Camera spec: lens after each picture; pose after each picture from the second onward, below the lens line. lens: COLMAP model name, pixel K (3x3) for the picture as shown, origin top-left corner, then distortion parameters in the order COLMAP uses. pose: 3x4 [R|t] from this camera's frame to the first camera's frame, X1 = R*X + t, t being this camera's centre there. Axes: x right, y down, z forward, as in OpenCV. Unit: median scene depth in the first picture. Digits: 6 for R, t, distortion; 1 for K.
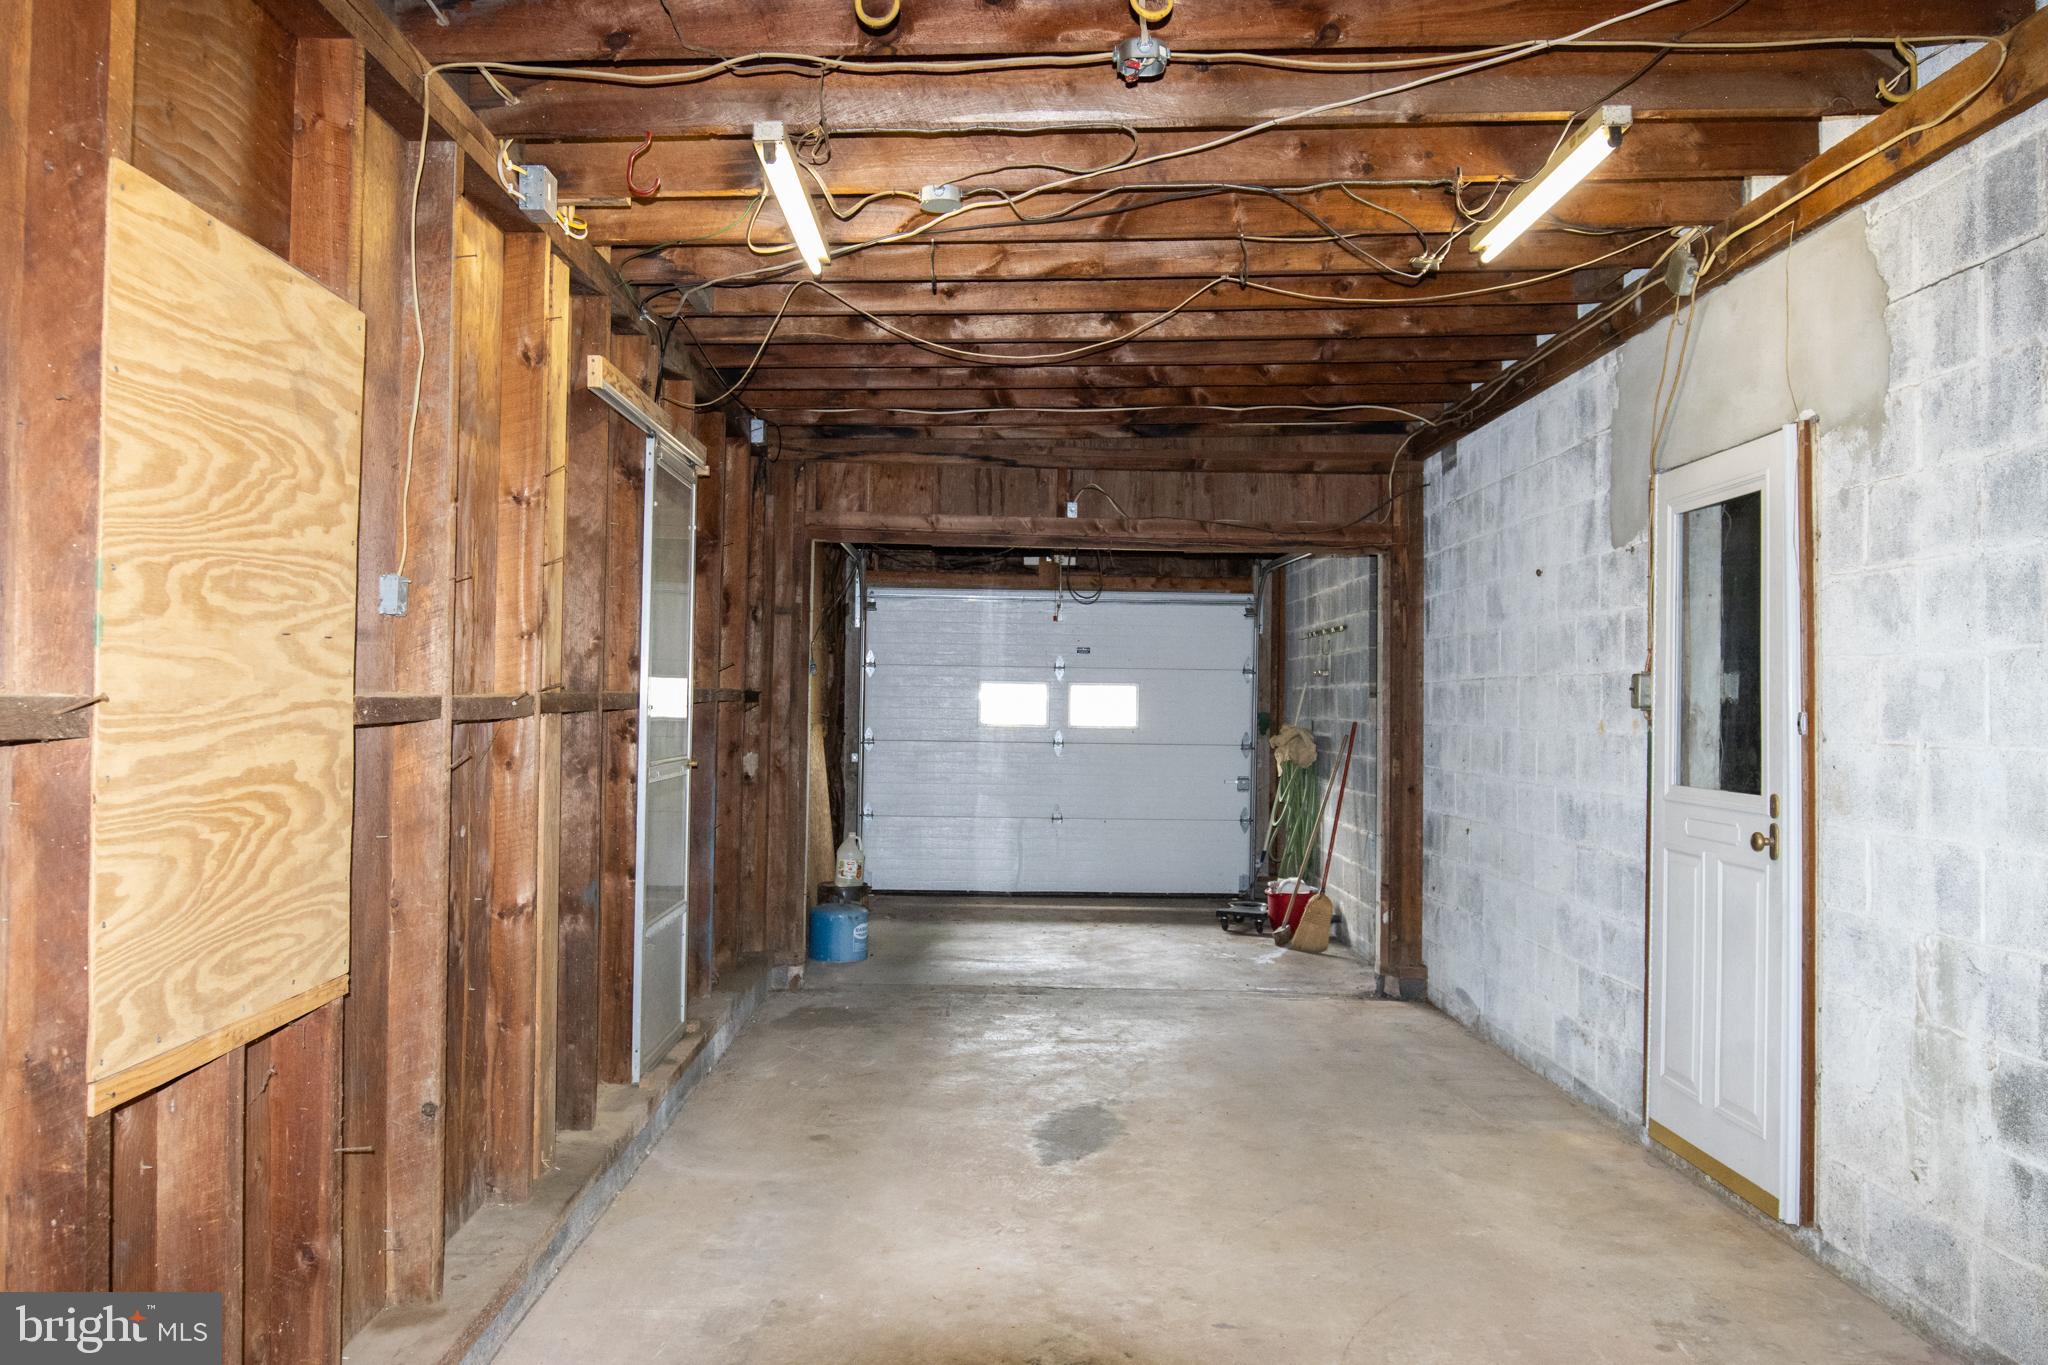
lens RADIAL K [[1545.0, 0, 993.3], [0, 1545.0, 679.4], [0, 0, 1]] dist [-0.037493, 0.004279]
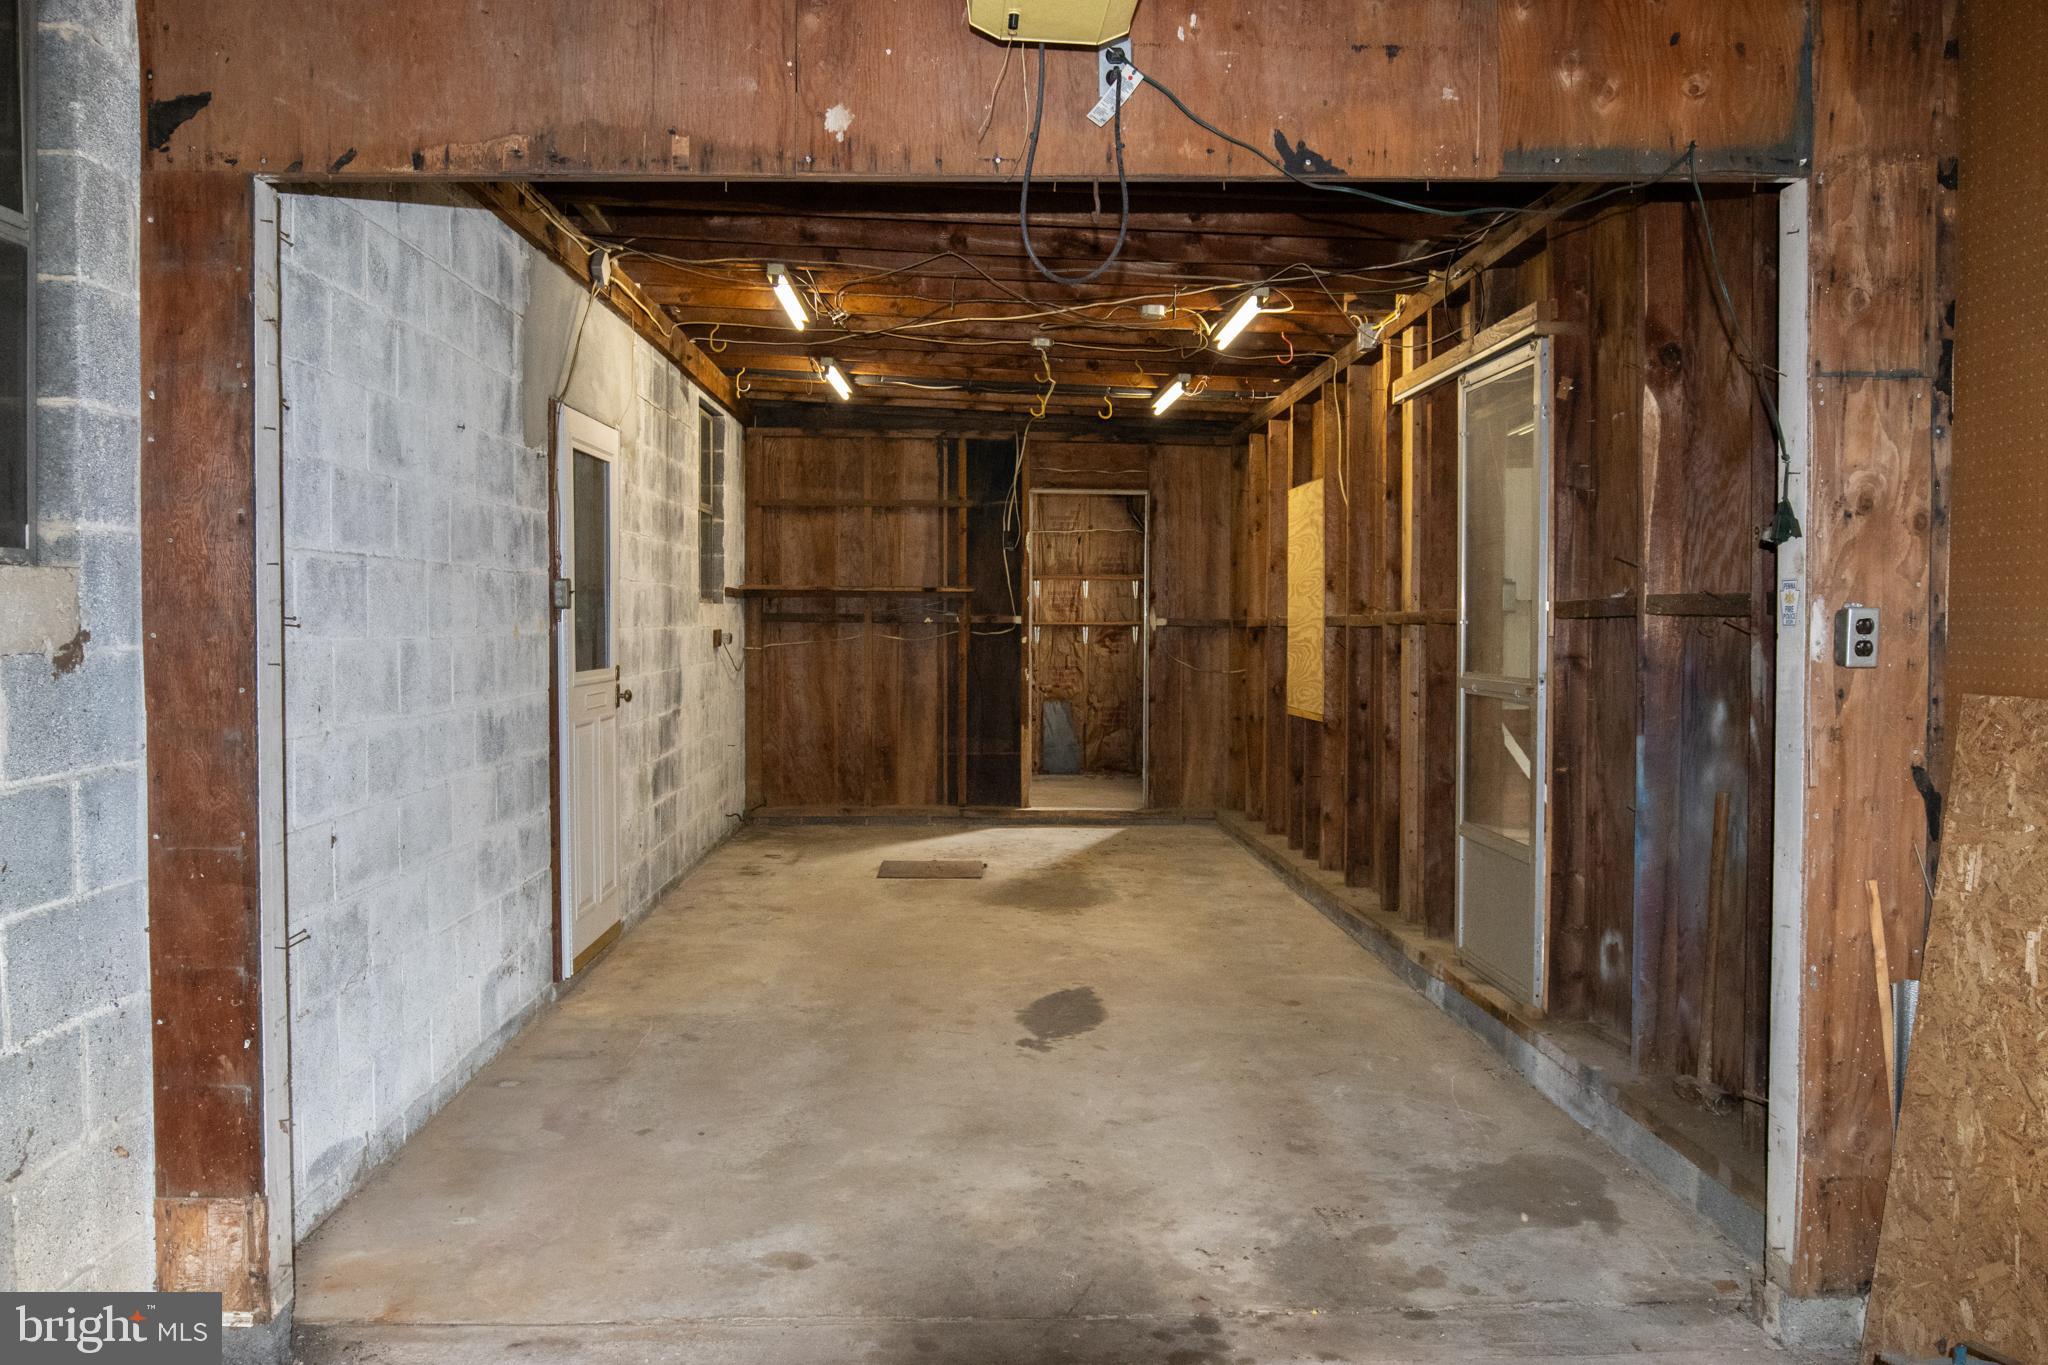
lens RADIAL K [[1545.0, 0, 993.3], [0, 1545.0, 679.4], [0, 0, 1]] dist [-0.037493, 0.004279]
pose [[-0.999587, -0.013085, -0.025579, 0.125762], [-0.013676, 0.999641, 0.023035, 0.036310], [0.025269, 0.023376, -0.999407, 1.961379]]
